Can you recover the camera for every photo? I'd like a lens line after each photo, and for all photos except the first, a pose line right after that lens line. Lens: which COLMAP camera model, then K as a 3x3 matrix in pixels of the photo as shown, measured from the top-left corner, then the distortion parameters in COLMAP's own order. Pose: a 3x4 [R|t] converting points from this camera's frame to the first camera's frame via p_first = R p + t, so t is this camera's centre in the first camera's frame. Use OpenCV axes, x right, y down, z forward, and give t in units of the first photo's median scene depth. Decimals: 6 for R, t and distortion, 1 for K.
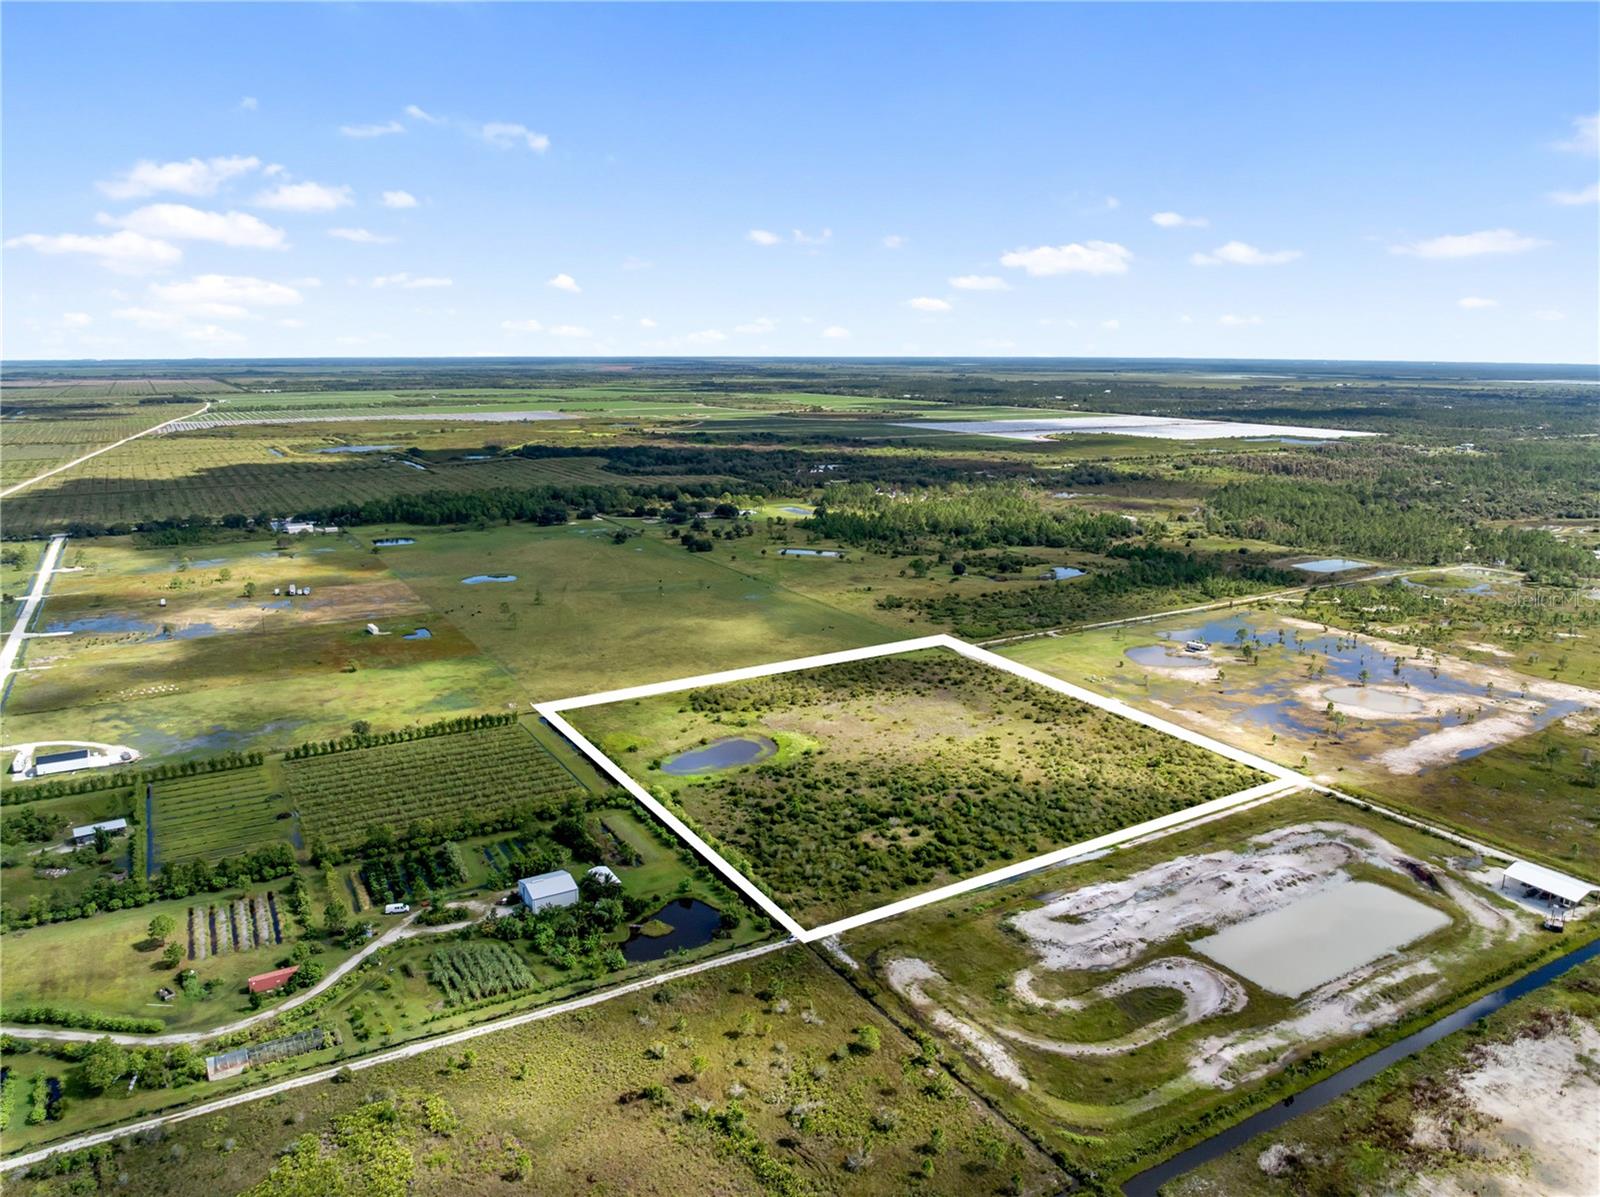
lens RADIAL K [[1129.7, 0, 803.0], [0, 1129.7, 599.8], [0, 0, 1]] dist [-0.042129, 0.007895]
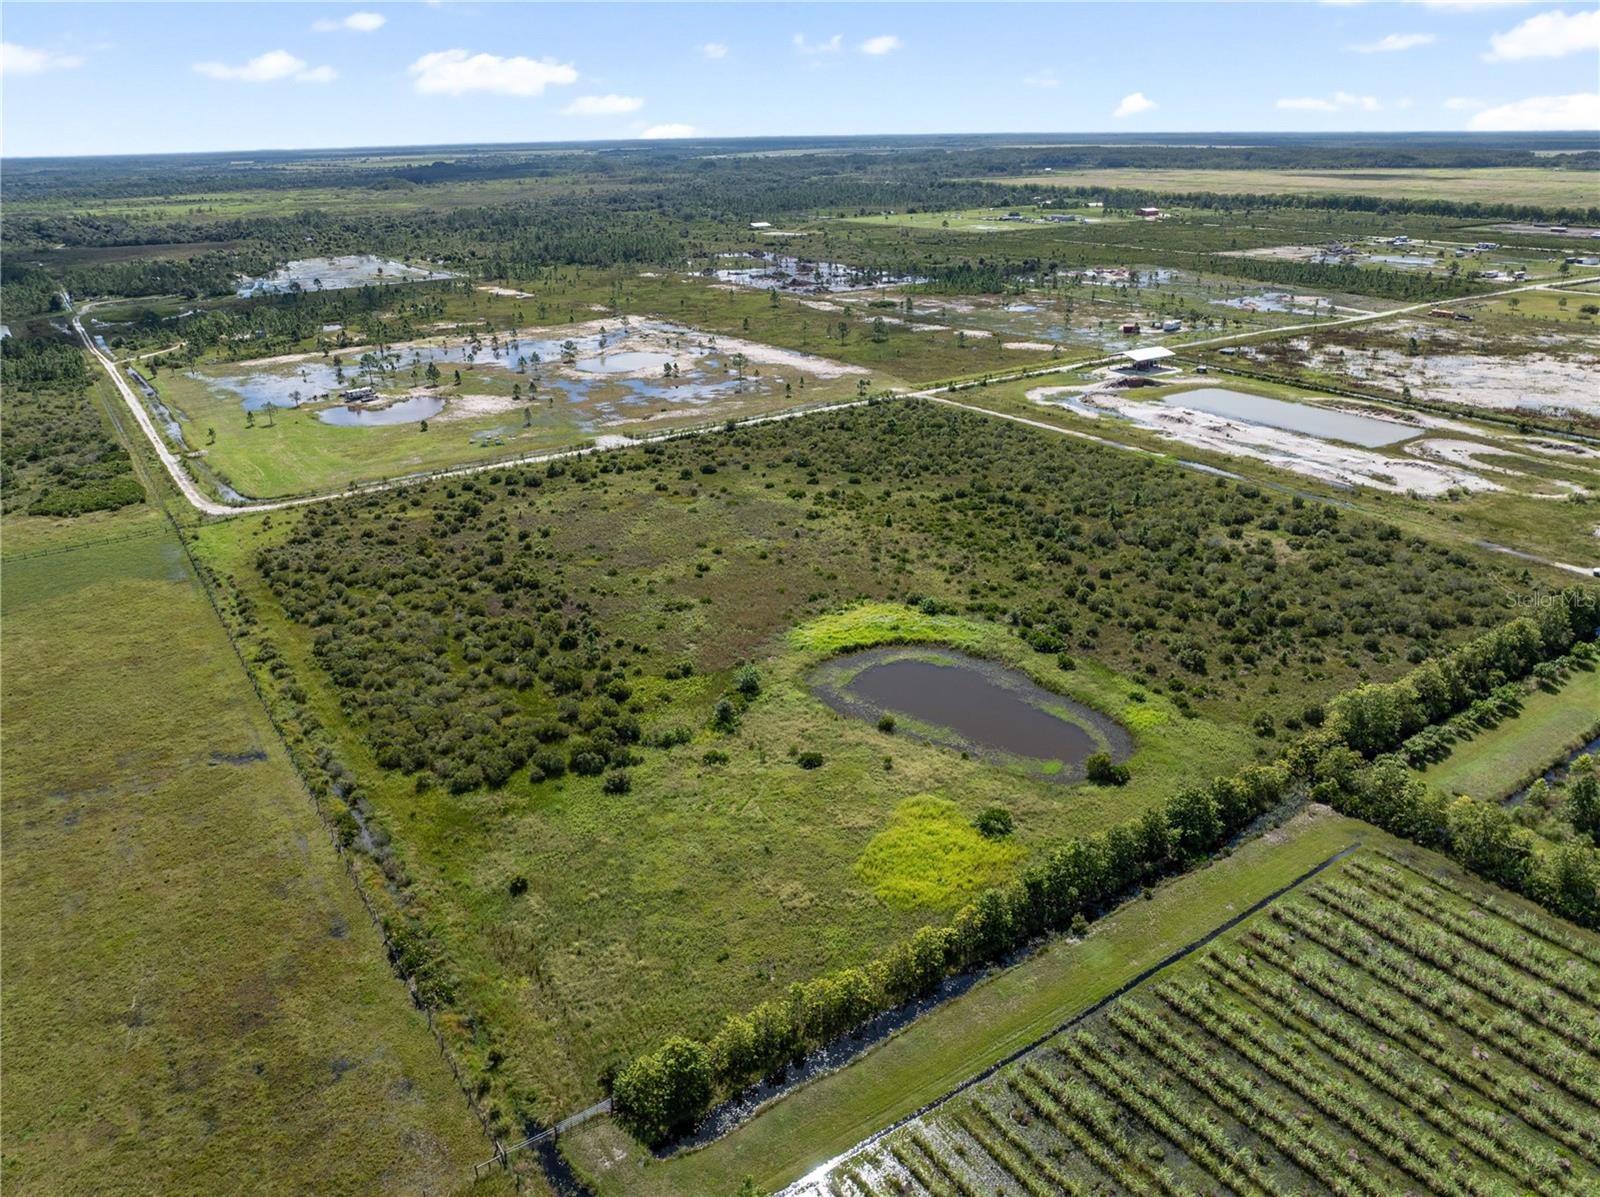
lens RADIAL K [[1128.1, 0, 800.0], [0, 1128.1, 598.5], [0, 0, 1]] dist [-0.033849, -0.006346]
pose [[-0.075320, -0.386122, 0.919368, -0.539708], [0.232572, 0.889756, 0.392739, -0.084513], [-0.969658, 0.243400, 0.022785, 1.328544]]
